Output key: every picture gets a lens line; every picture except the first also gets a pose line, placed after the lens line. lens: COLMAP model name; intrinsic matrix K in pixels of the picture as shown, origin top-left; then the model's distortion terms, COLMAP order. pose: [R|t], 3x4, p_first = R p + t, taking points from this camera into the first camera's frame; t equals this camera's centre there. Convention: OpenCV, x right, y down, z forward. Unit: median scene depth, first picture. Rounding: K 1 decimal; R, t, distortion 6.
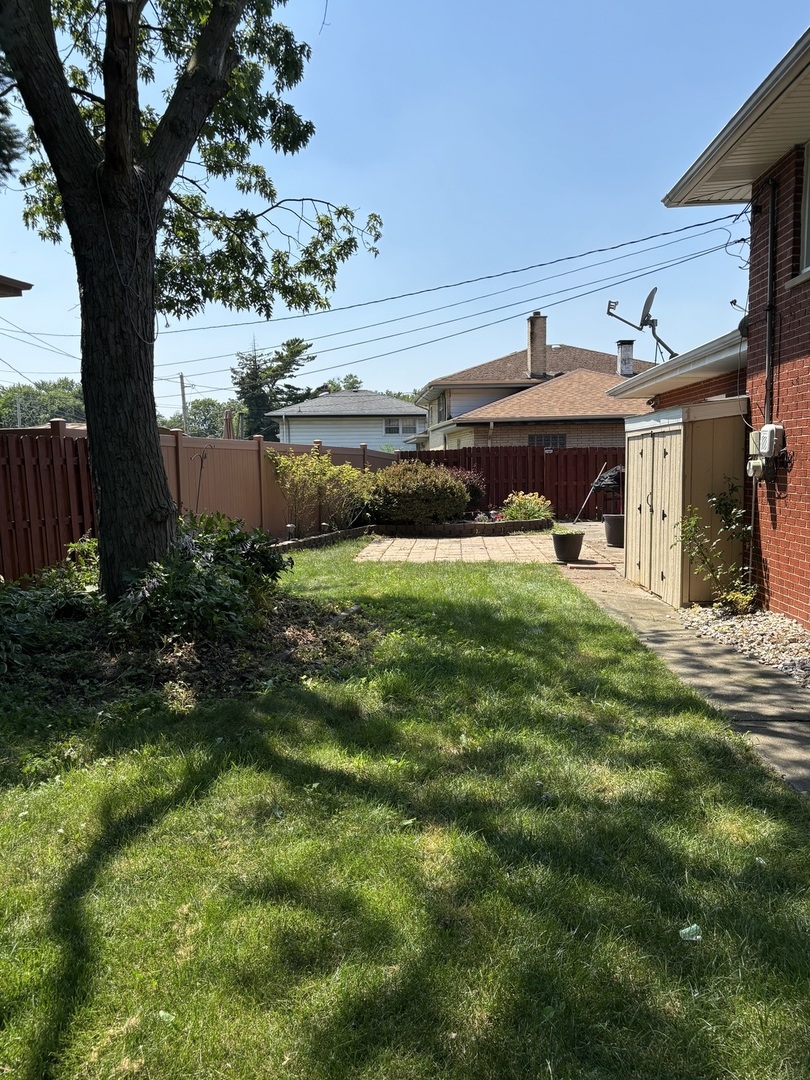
lens RADIAL K [[876.2, 0, 405.0], [0, 876.2, 540.0], [0, 0, 1]] dist [0.114166, -0.000773]
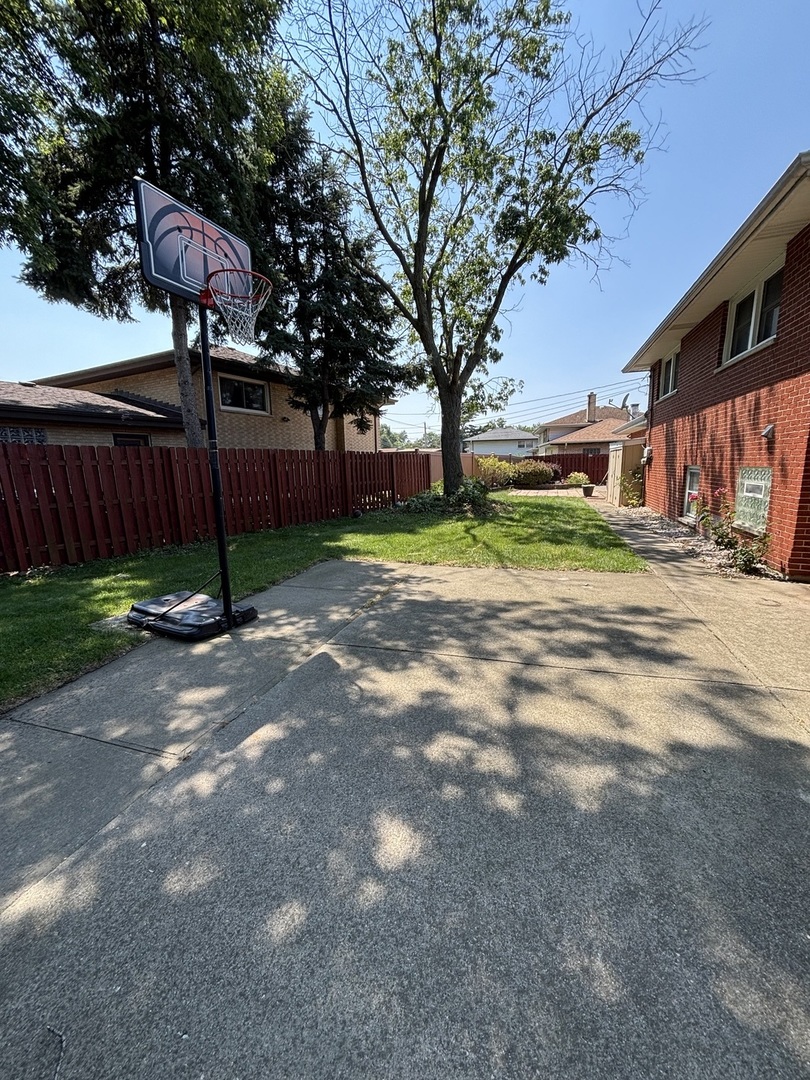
lens RADIAL K [[430.0, 0, 402.4], [0, 430.0, 544.8], [0, 0, 1]] dist [-0.002251, -0.000377]
pose [[0.962158, 0.045545, -0.268659, -0.002649], [-0.018162, 0.994459, 0.103543, 0.043500], [0.271886, -0.094746, 0.957654, -0.431278]]
